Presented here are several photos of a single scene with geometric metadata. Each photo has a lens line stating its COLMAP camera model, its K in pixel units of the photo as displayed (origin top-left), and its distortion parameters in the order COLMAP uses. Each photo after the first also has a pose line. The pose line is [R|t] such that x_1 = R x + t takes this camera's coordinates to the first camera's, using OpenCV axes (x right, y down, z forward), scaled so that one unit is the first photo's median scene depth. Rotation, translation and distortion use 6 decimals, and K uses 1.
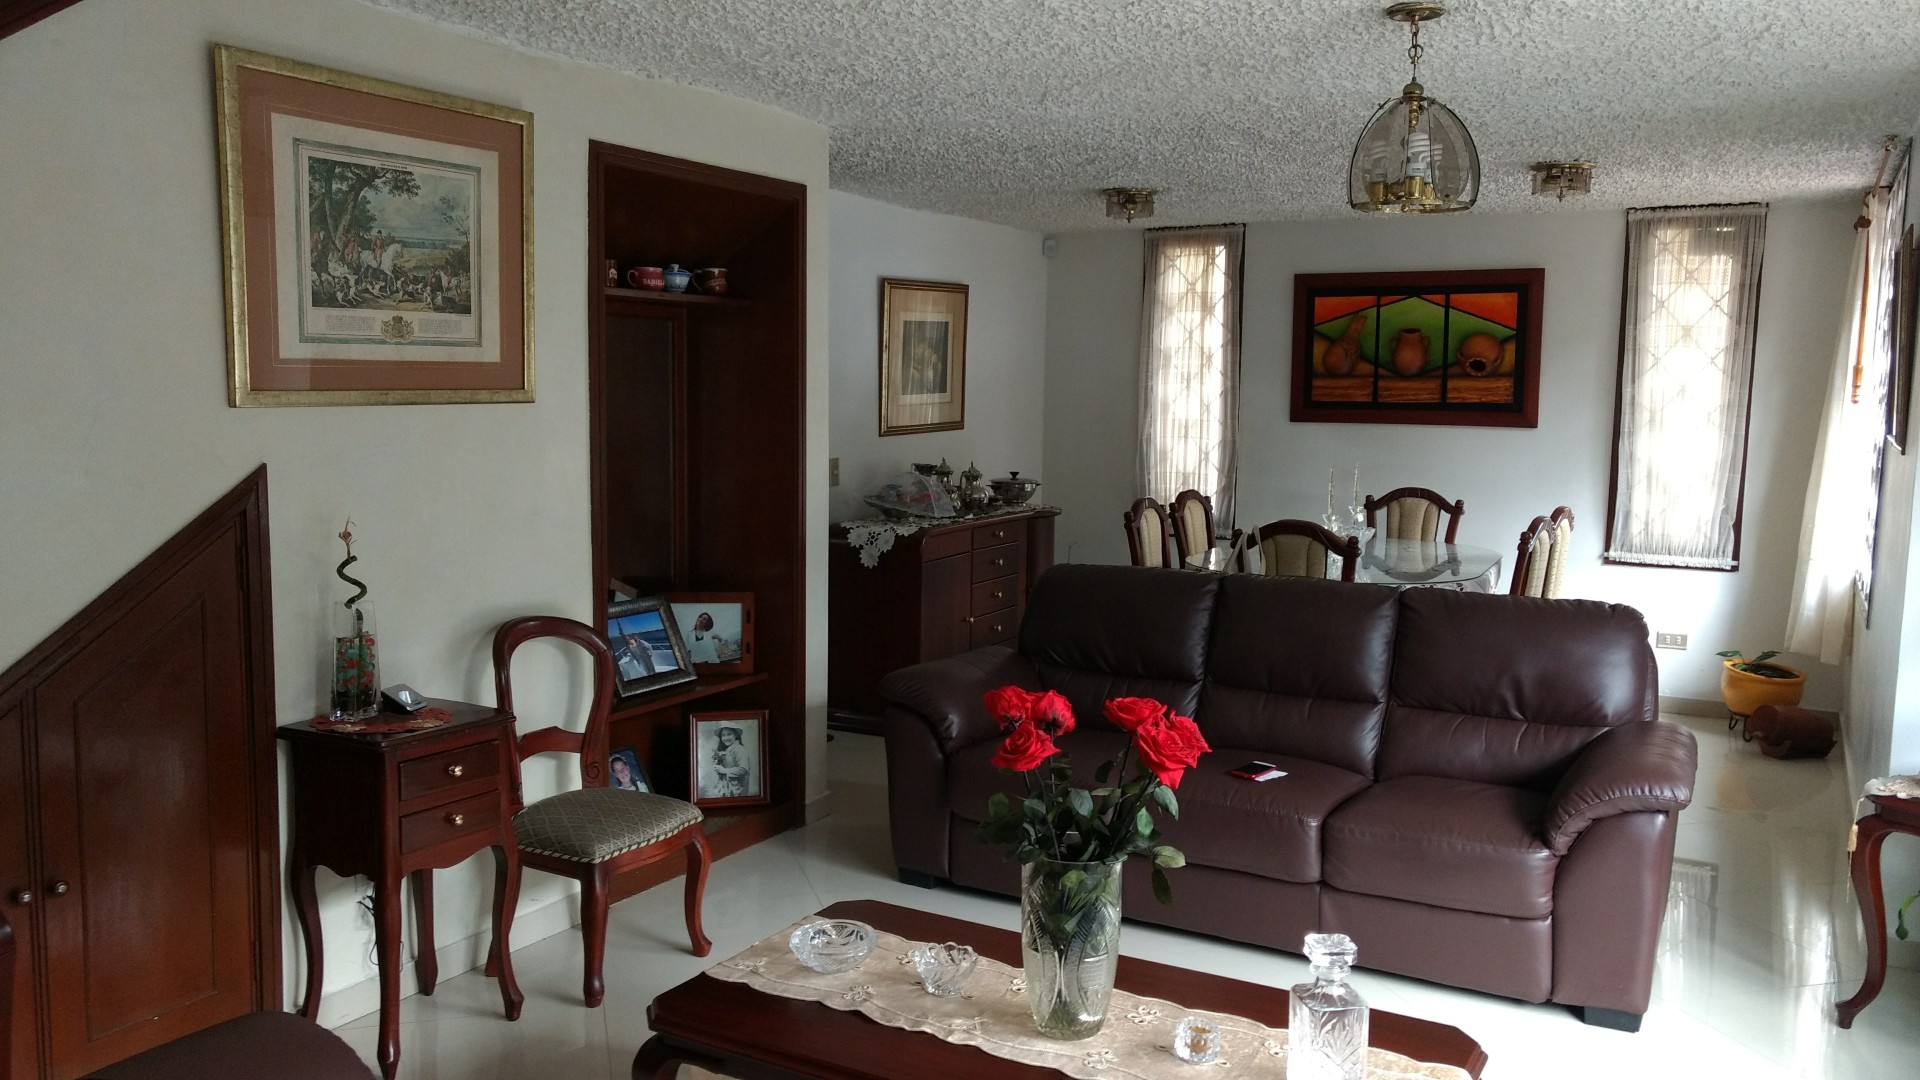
lens RADIAL K [[1477.2, 0, 975.4], [0, 1477.2, 548.8], [0, 0, 1]] dist [0.008135, 0.019685]
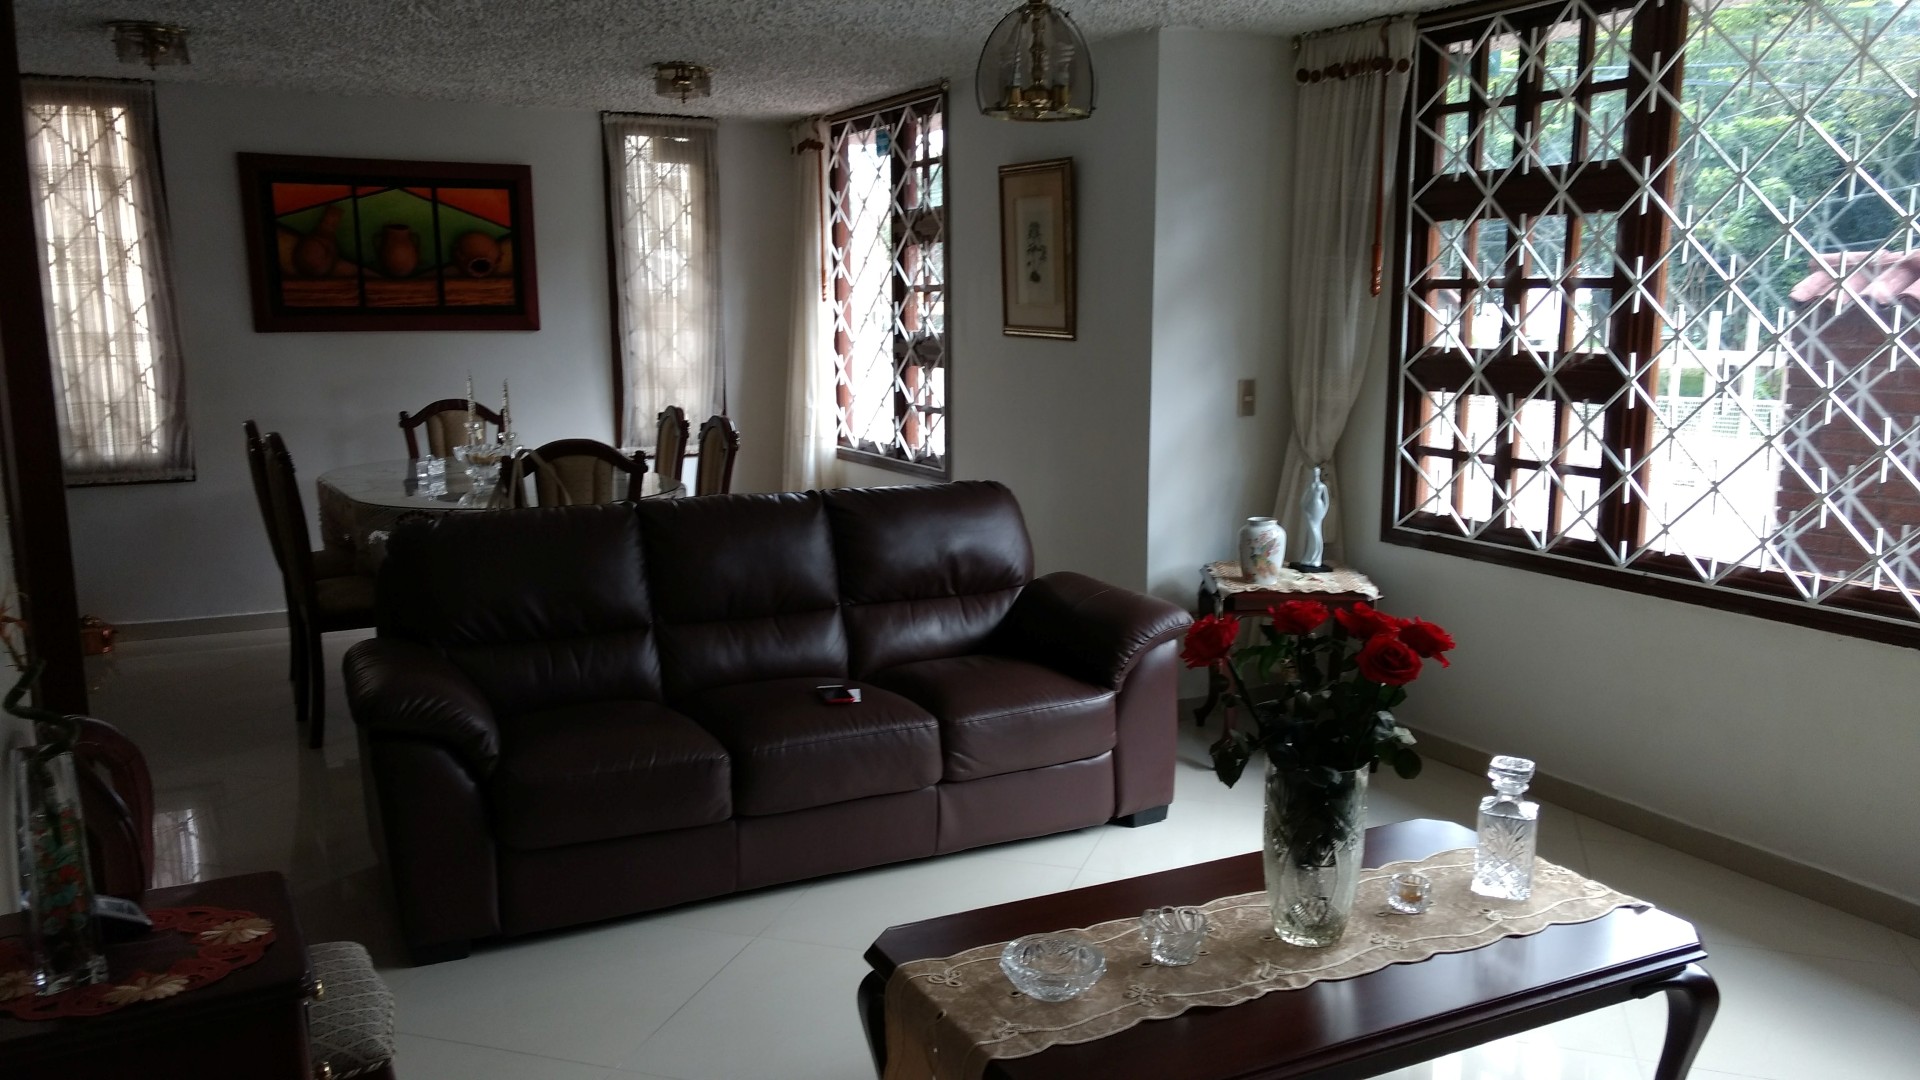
lens RADIAL K [[1477.2, 0, 967.1], [0, 1477.2, 554.2], [0, 0, 1]] dist [0.008135, 0.019685]
pose [[0.551887, -0.155660, 0.819262, -0.286466], [0.099132, 0.987704, 0.120885, -0.025054], [-0.828005, 0.014500, 0.560532, 0.212531]]
